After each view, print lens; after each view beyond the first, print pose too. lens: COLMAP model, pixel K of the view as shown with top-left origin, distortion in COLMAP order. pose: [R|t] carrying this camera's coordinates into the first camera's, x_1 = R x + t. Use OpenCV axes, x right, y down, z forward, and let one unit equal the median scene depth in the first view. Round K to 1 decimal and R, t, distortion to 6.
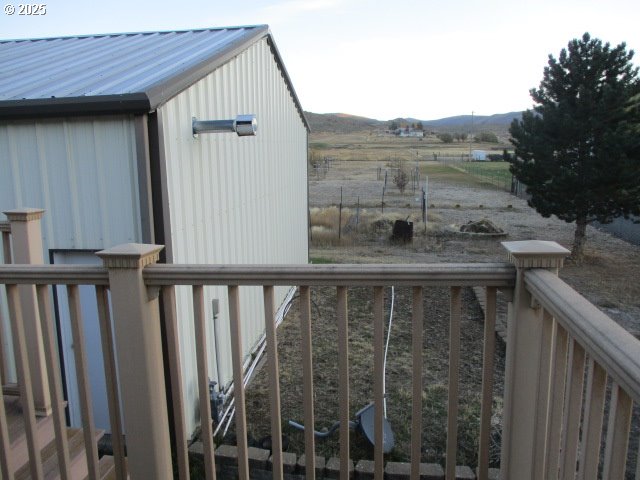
lens RADIAL K [[537.7, 0, 320.0], [0, 537.7, 240.0], [0, 0, 1]] dist [-0.002093, 0.001170]
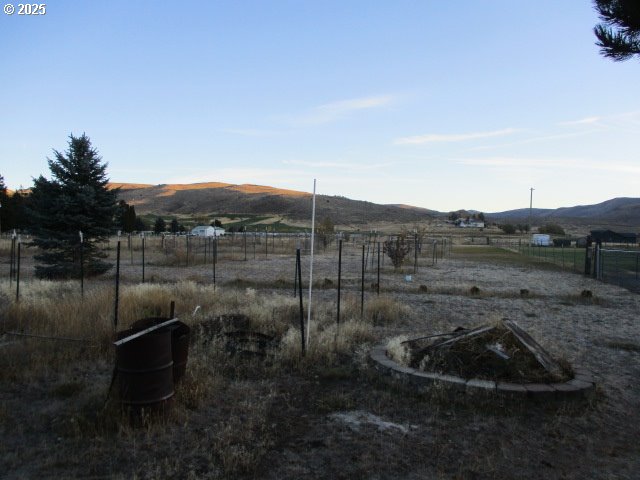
lens RADIAL K [[537.7, 0, 320.0], [0, 537.7, 240.0], [0, 0, 1]] dist [-0.002093, 0.001170]
pose [[0.993445, 0.021344, -0.112299, 0.126057], [-0.039467, 0.986045, -0.161731, -0.017265], [0.107280, 0.165103, 0.980424, 0.368035]]
